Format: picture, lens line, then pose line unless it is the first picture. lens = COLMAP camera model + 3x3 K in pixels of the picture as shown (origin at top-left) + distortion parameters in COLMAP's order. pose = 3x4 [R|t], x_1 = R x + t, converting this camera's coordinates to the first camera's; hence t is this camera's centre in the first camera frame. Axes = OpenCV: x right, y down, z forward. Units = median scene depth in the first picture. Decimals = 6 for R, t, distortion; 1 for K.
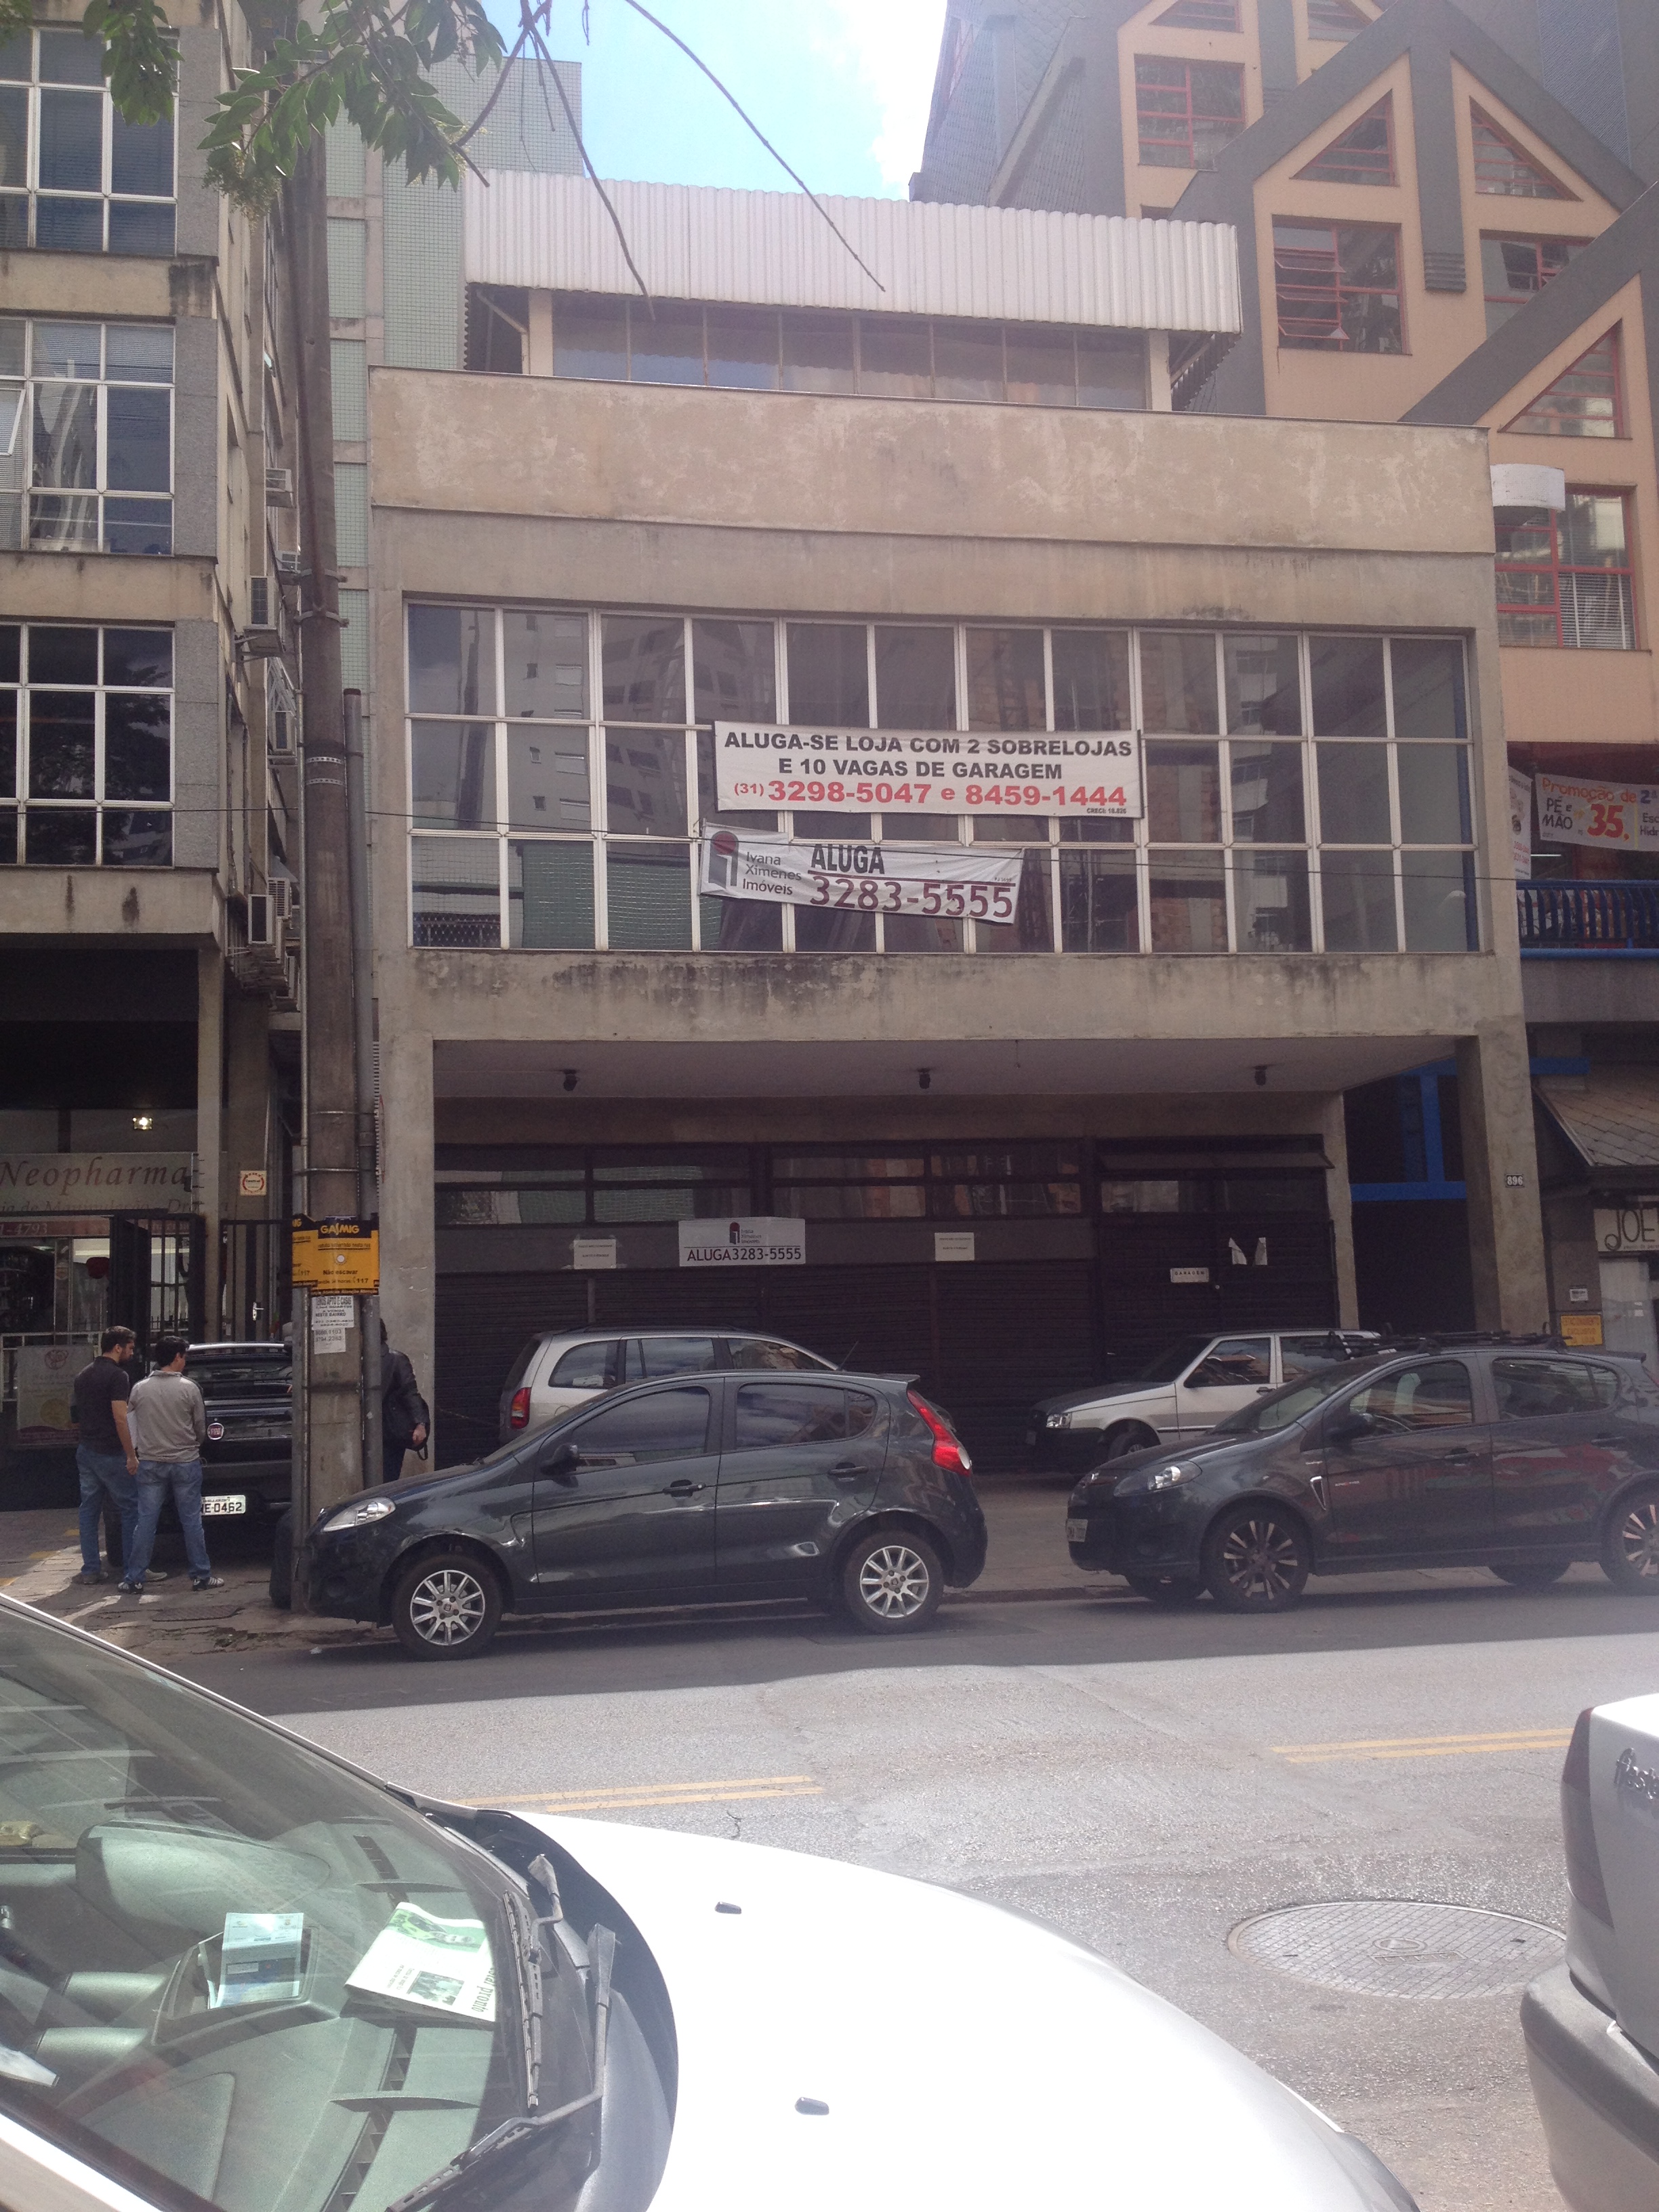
lens RADIAL K [[2121.0, 0, 822.0], [0, 2121.0, 1098.5], [0, 0, 1]] dist [0.104586, 0.000000]
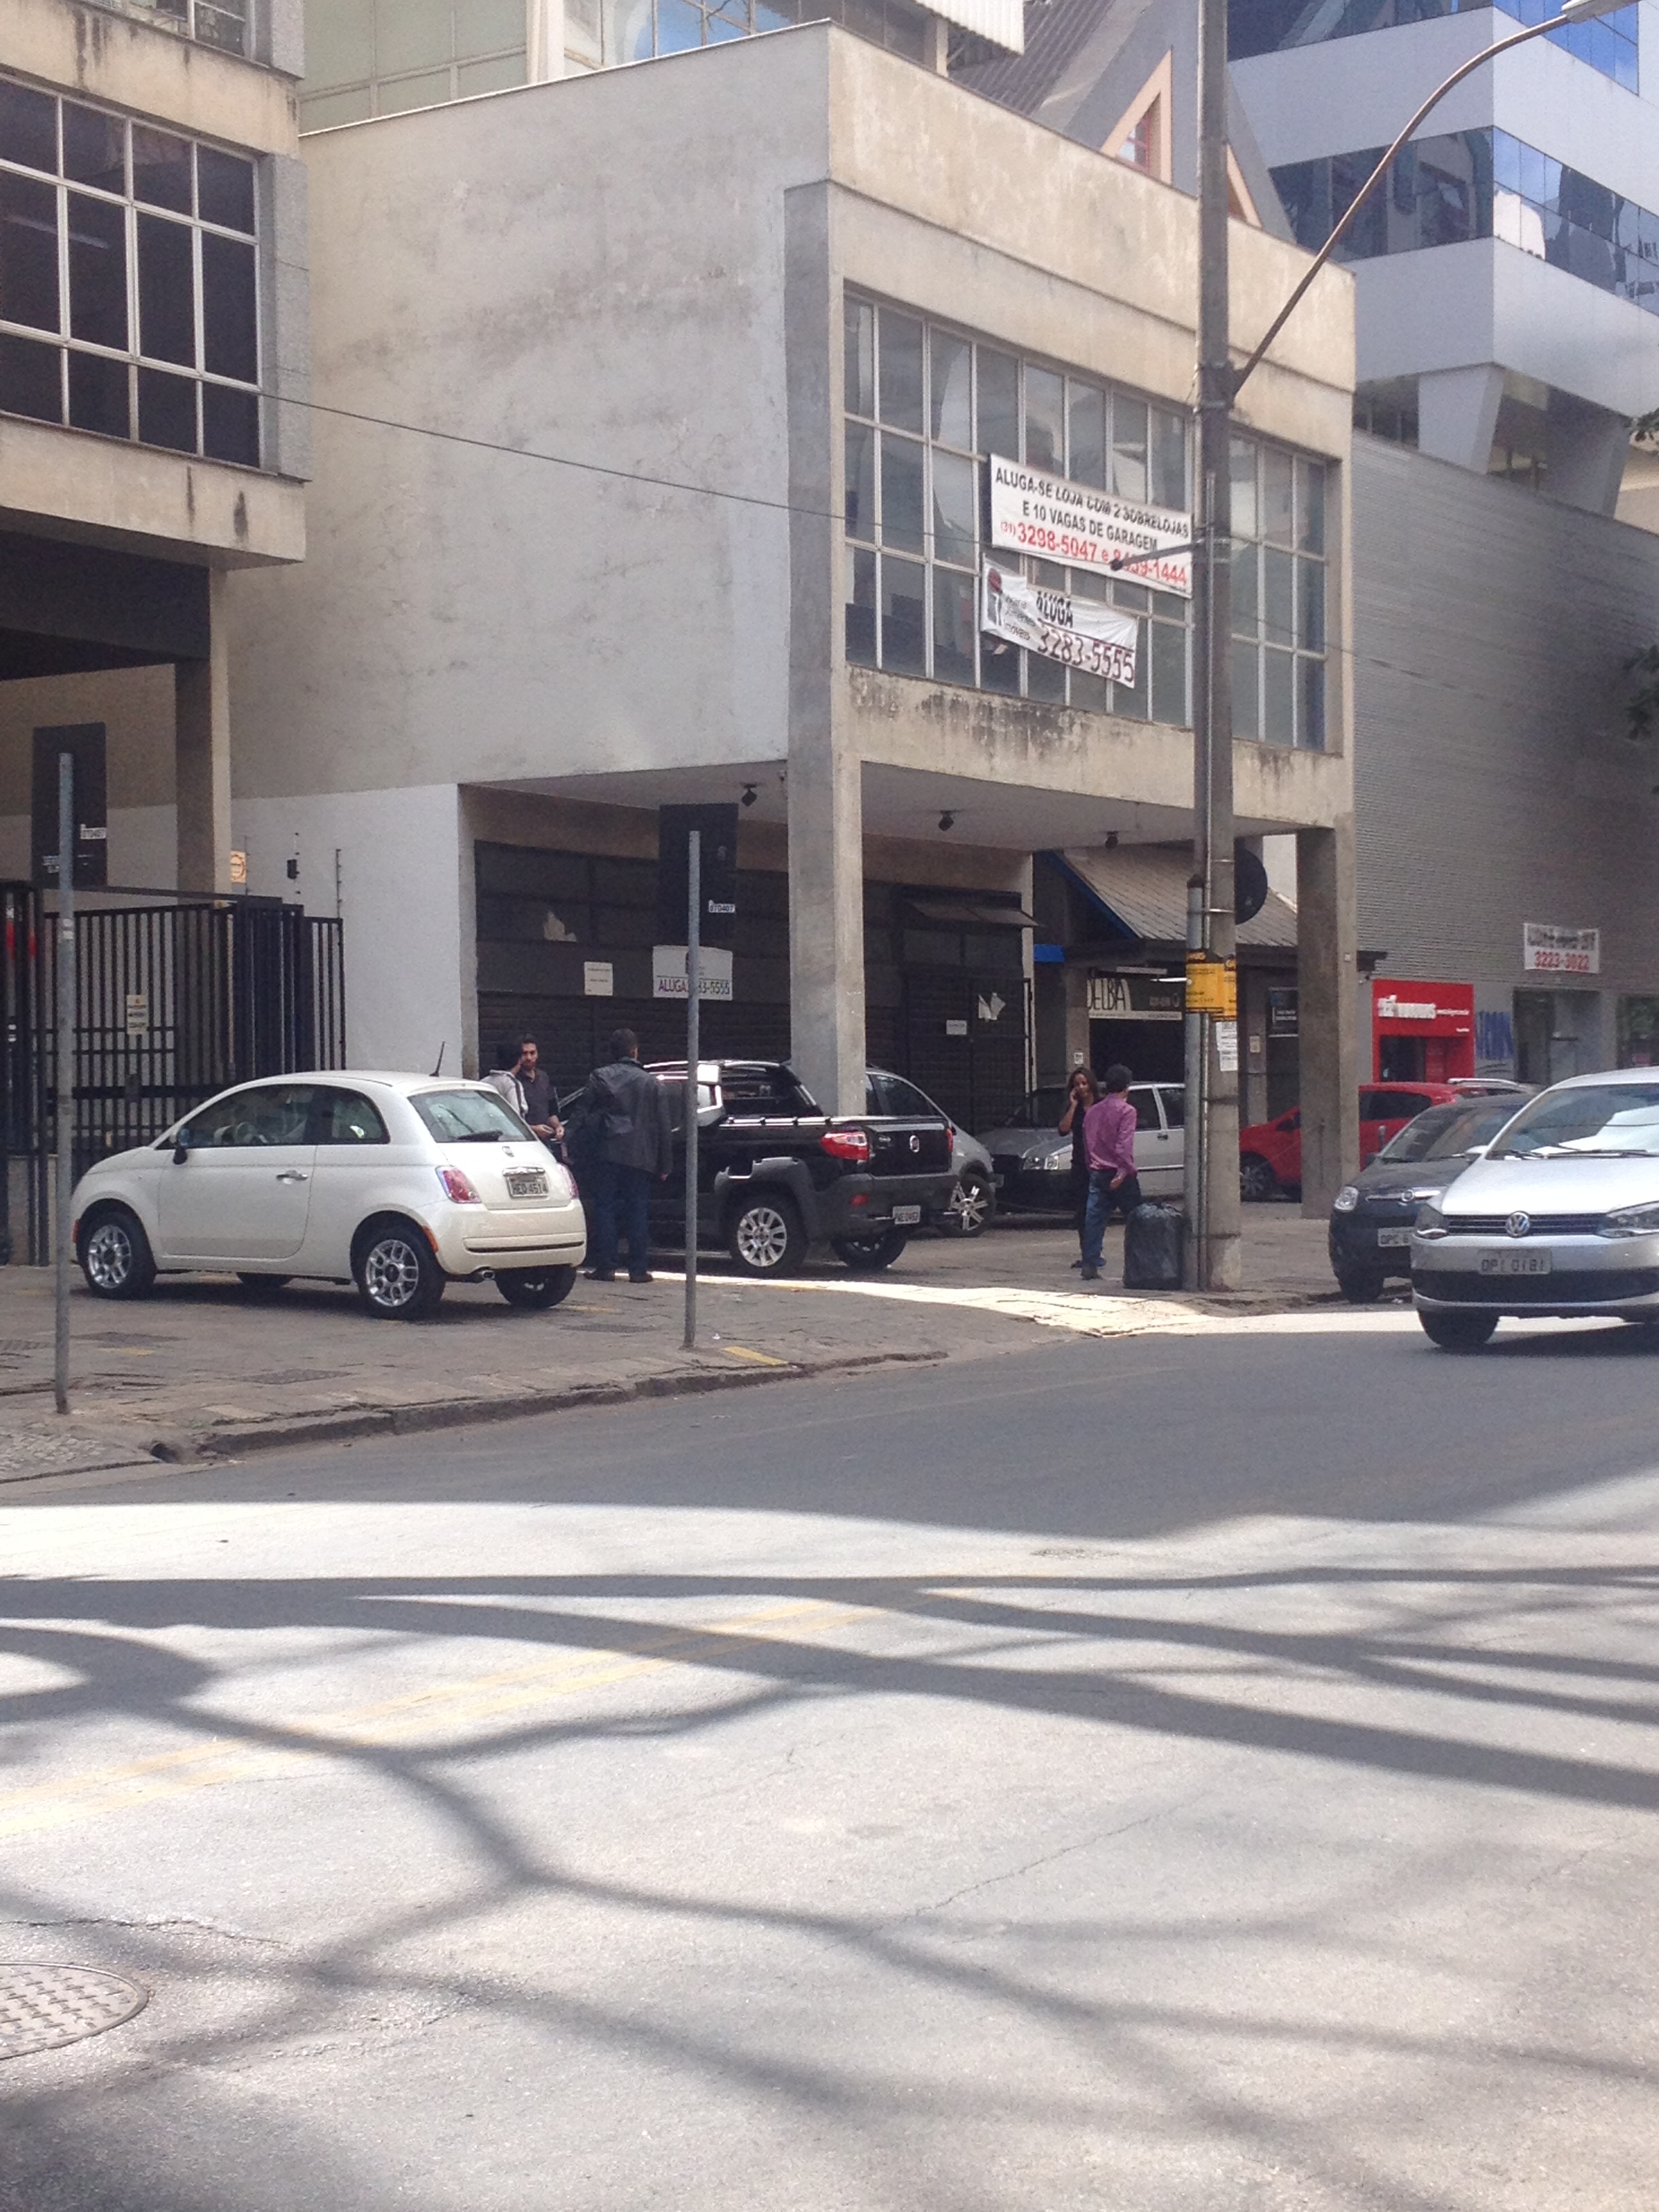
lens RADIAL K [[3693.7, 0, 829.2], [0, 3693.7, 1110.4], [0, 0, 1]] dist [0.135478, 0.000000]
pose [[0.659761, 0.020250, 0.751202, -1.423373], [-0.095927, 0.993728, 0.057462, 0.034790], [-0.745327, -0.109972, 0.657566, -0.113901]]
